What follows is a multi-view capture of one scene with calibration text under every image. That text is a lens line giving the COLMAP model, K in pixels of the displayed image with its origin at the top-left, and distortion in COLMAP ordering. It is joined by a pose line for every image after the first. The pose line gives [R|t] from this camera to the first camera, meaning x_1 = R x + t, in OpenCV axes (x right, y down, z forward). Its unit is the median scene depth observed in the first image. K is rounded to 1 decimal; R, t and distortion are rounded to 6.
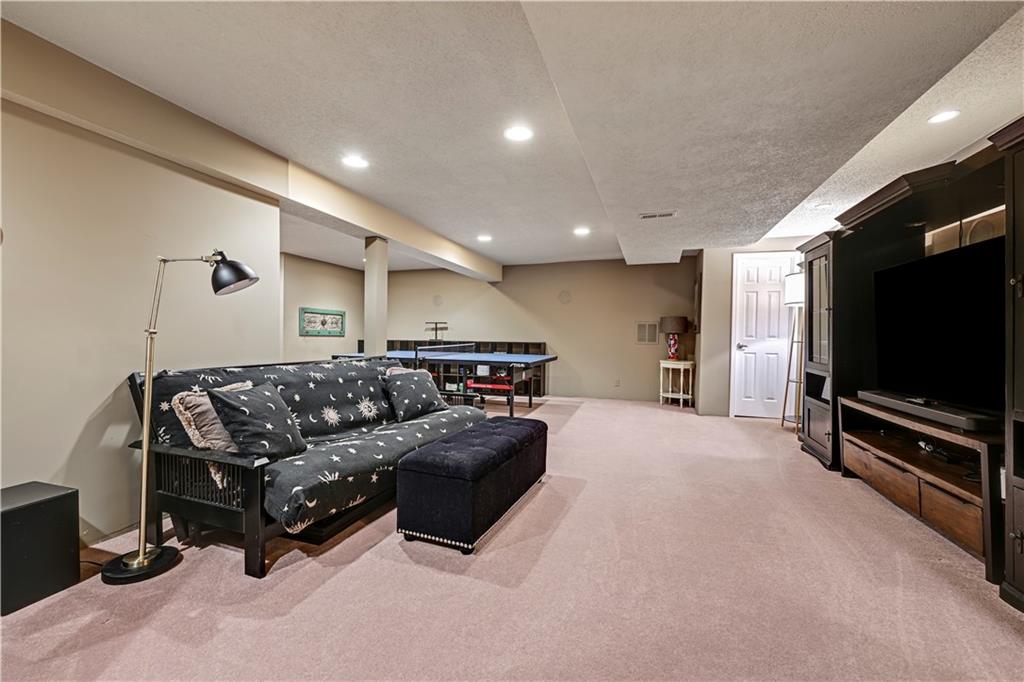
lens RADIAL K [[401.9, 0, 512.0], [0, 401.9, 341.0], [0, 0, 1]] dist [0.001211, 0.000018]
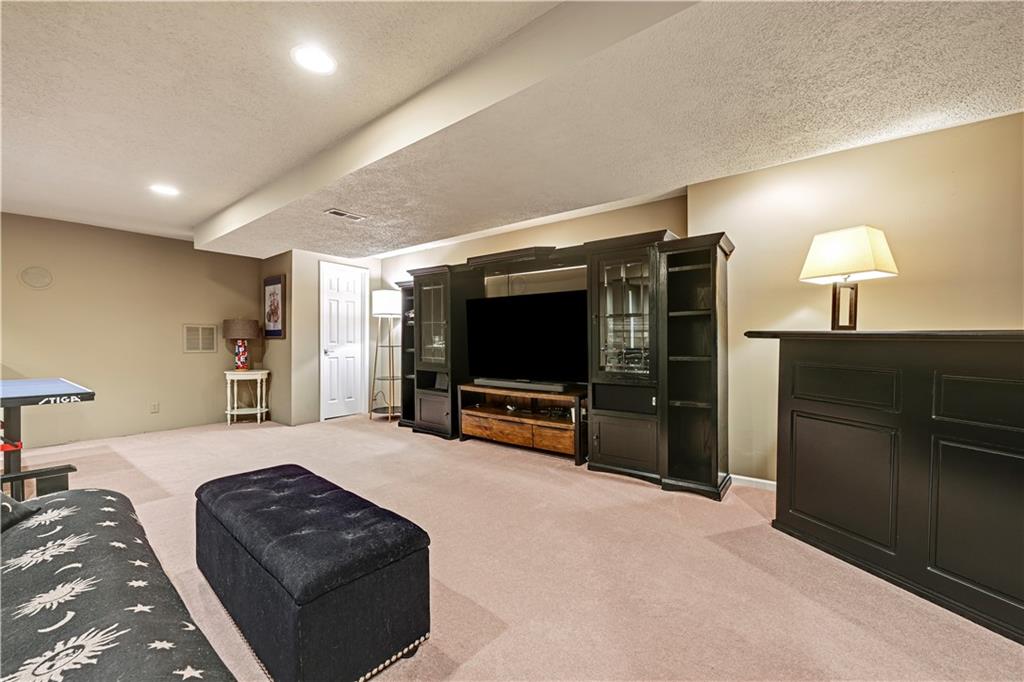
lens RADIAL K [[399.0, 0, 512.0], [0, 399.0, 341.0], [0, 0, 1]] dist [-0.000903, -0.000001]
pose [[0.333005, -0.007039, 0.942899, -0.230127], [0.016453, 0.999863, 0.001654, -0.007372], [-0.942781, 0.014962, 0.333075, 0.191457]]
